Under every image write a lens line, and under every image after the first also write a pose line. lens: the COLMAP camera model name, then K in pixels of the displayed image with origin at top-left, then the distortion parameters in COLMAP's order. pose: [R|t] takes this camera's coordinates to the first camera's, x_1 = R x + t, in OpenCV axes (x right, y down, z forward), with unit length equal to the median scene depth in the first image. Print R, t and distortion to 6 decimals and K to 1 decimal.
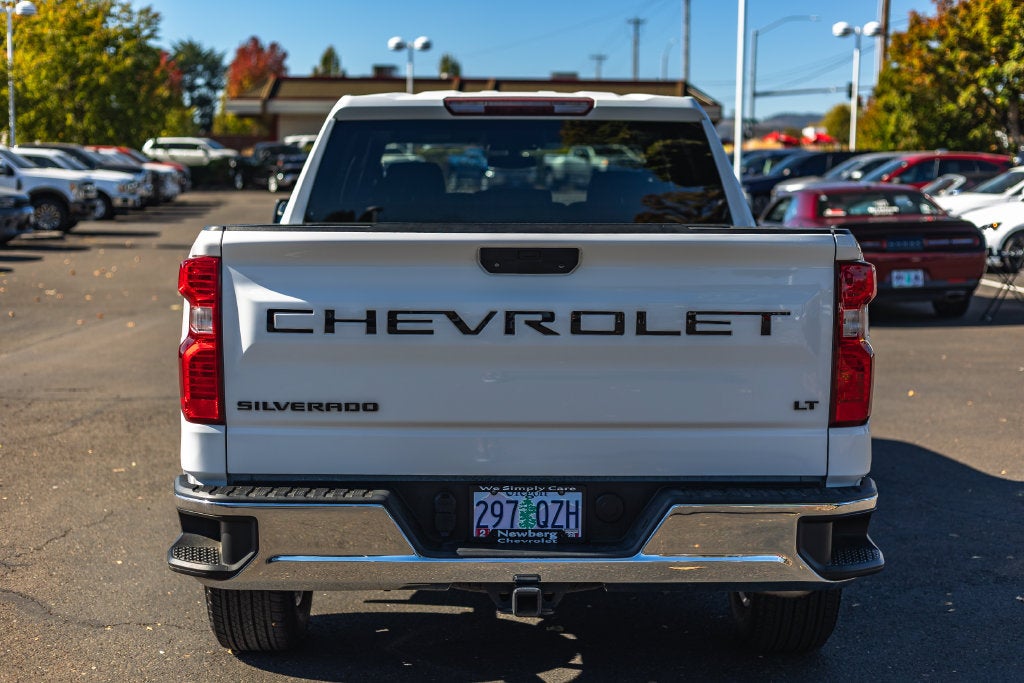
lens RADIAL K [[1551.9, 0, 512.0], [0, 1551.9, 341.5], [0, 0, 1]] dist [-0.010217, -0.030216]
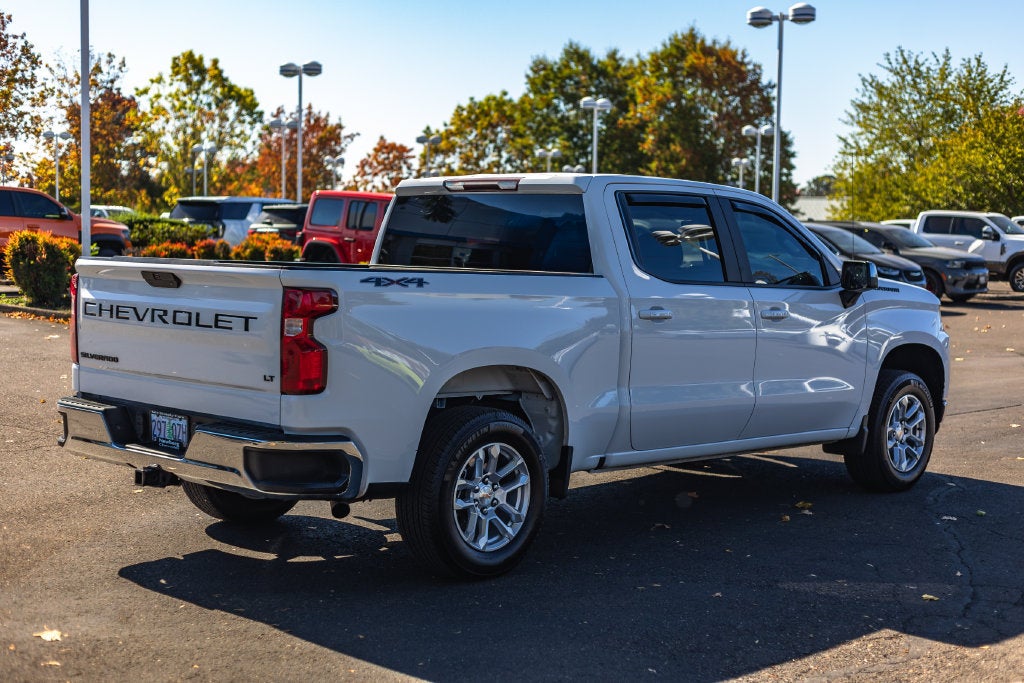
lens RADIAL K [[1489.2, 0, 512.0], [0, 1489.2, 341.5], [0, 0, 1]] dist [0.015603, 0.006375]
pose [[0.711983, 0.059682, -0.699656, 1.416670], [-0.087596, 0.996147, -0.004166, -0.010850], [0.696712, 0.064254, 0.714467, 0.097063]]
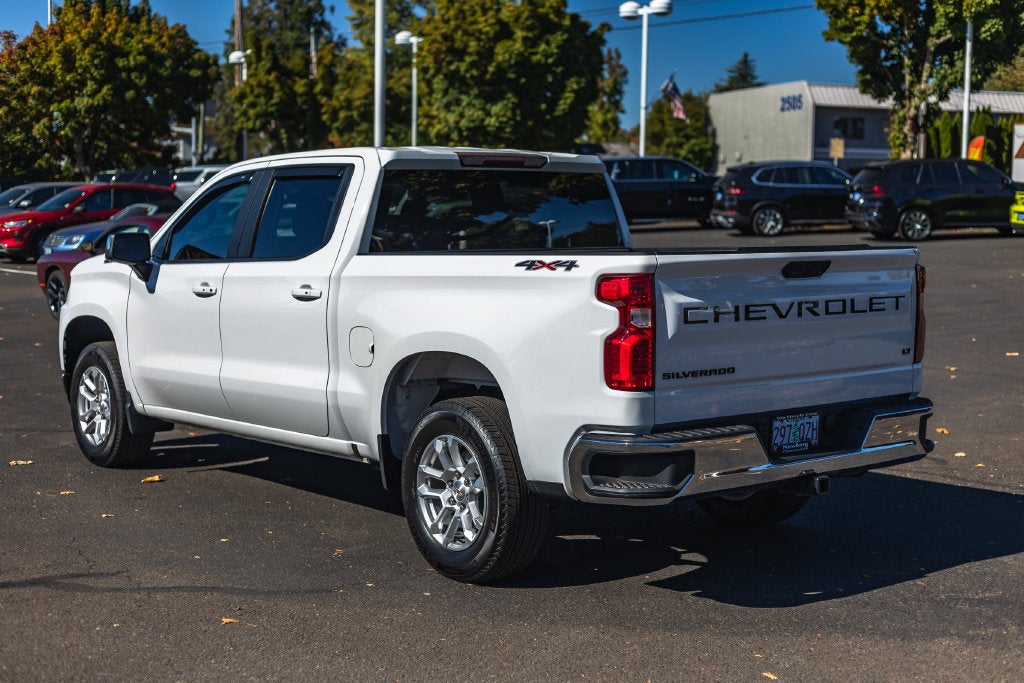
lens RADIAL K [[1489.2, 0, 512.0], [0, 1489.2, 341.5], [0, 0, 1]] dist [0.015603, 0.006375]
pose [[0.785651, -0.060328, 0.615722, -1.137115], [0.068082, 0.997620, 0.010875, -0.015598], [-0.614913, 0.033376, 0.787889, -0.003827]]
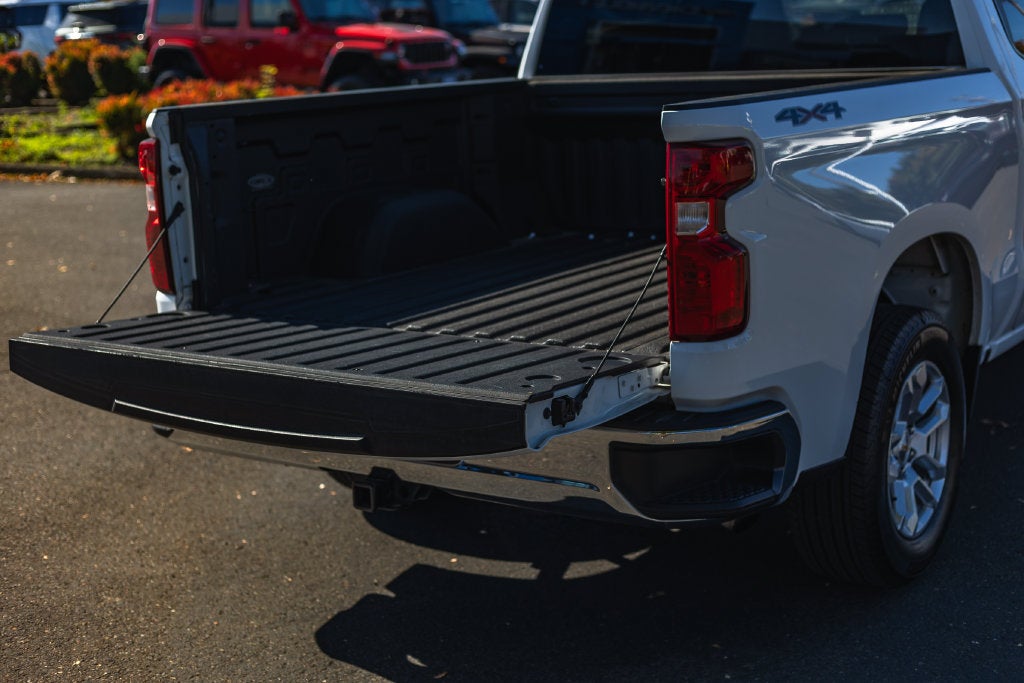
lens RADIAL K [[1551.9, 0, 512.0], [0, 1551.9, 341.5], [0, 0, 1]] dist [-0.010217, -0.030216]
pose [[0.811666, 0.073797, -0.579441, 0.635252], [0.001812, 0.991664, 0.128836, -0.053433], [0.584119, -0.105622, 0.804767, 0.268785]]
